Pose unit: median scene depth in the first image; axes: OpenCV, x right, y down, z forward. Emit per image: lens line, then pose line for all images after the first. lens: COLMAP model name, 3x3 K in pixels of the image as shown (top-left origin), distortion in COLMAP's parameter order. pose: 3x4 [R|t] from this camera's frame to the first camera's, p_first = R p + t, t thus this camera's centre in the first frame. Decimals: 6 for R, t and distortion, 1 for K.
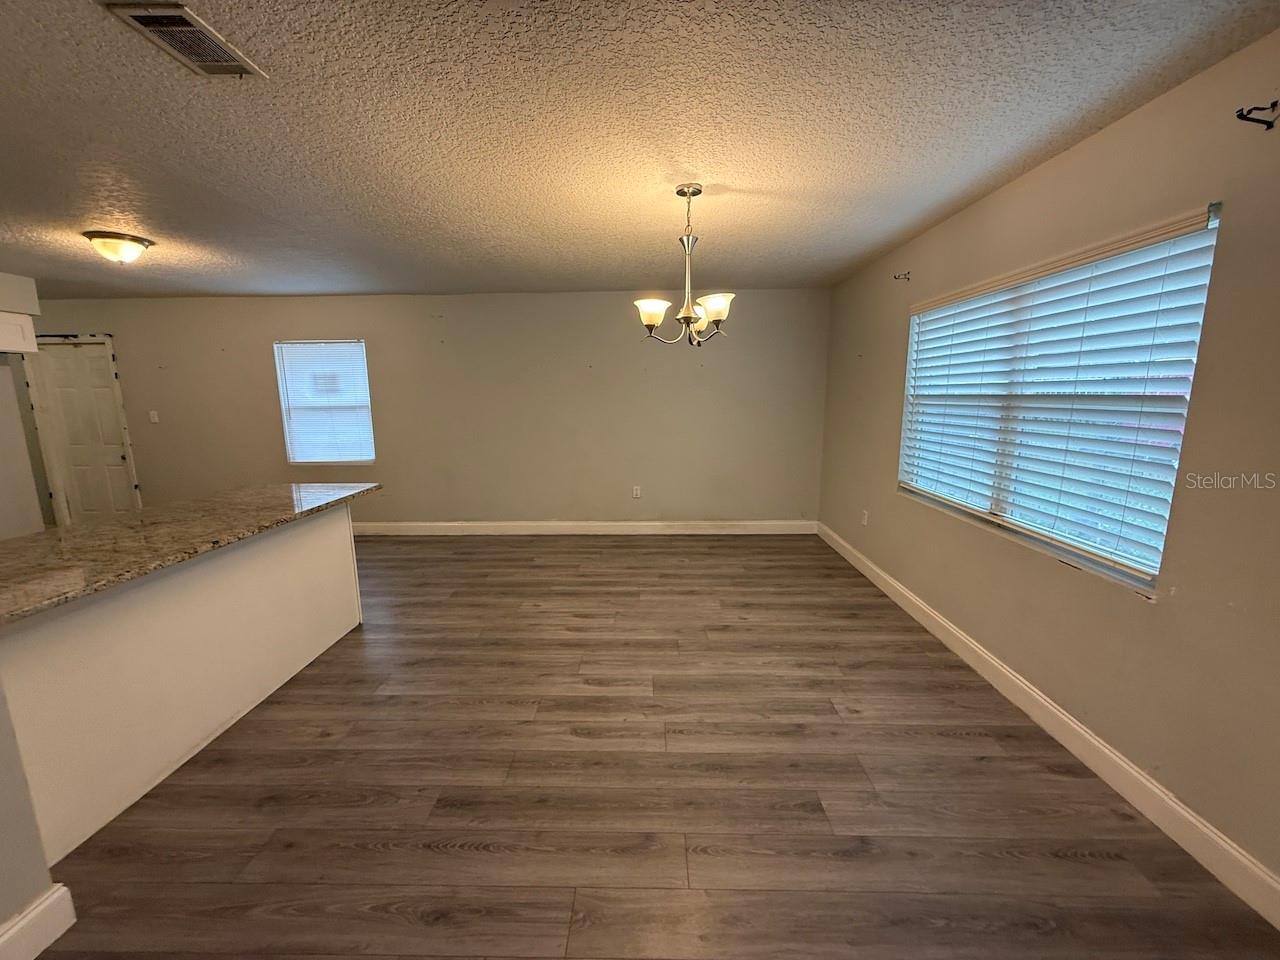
lens RADIAL K [[511.3, 0, 641.4], [0, 511.3, 480.4], [0, 0, 1]] dist [-0.000286, -0.000436]
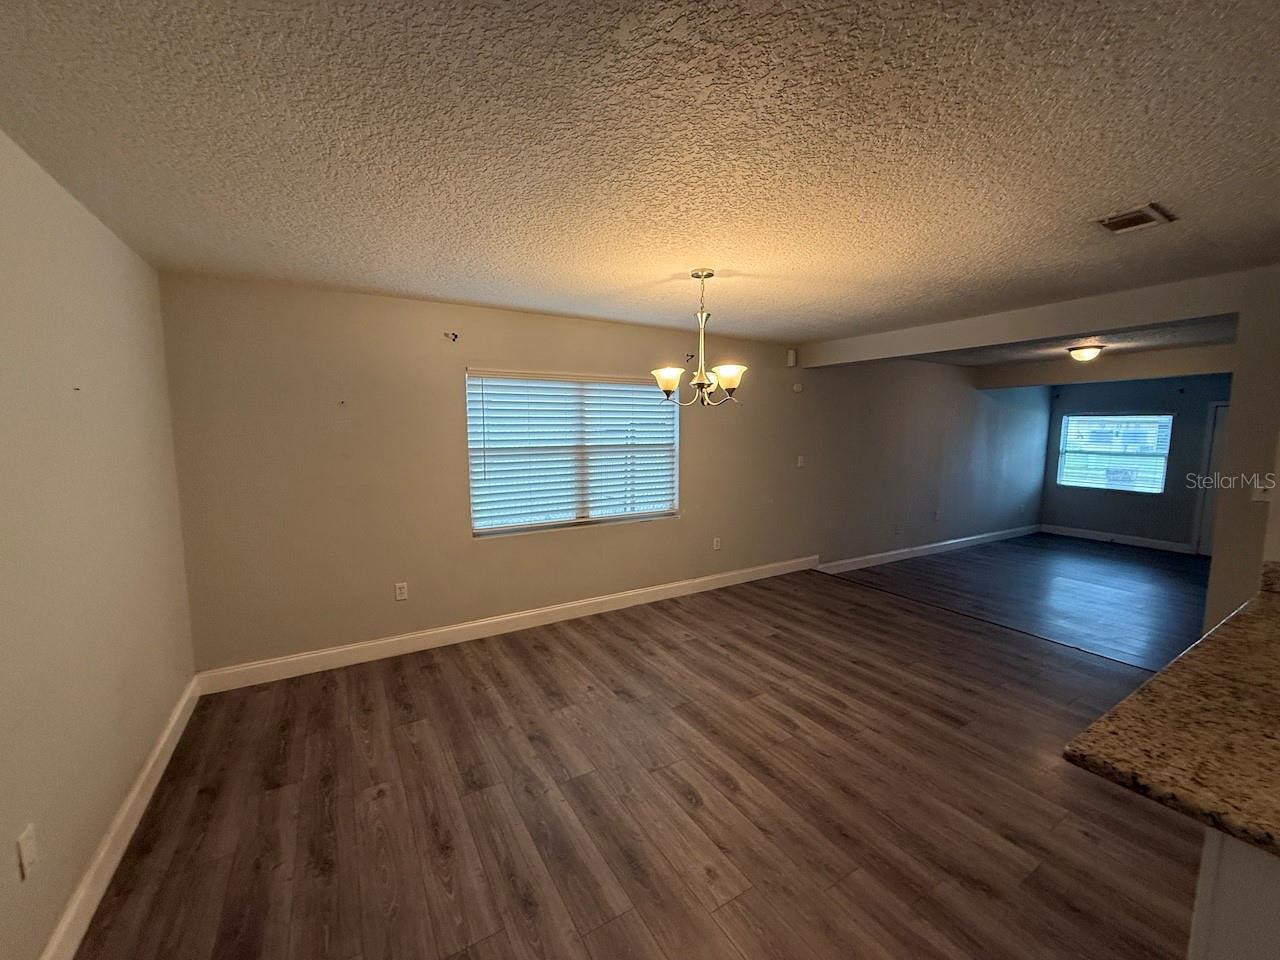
lens RADIAL K [[511.3, 0, 643.5], [0, 511.3, 481.9], [0, 0, 1]] dist [-0.000286, -0.000436]
pose [[-0.538353, -0.076273, 0.839261, -0.720230], [0.151200, 0.970993, 0.185234, -0.299252], [-0.829044, 0.226617, -0.511204, 1.569395]]
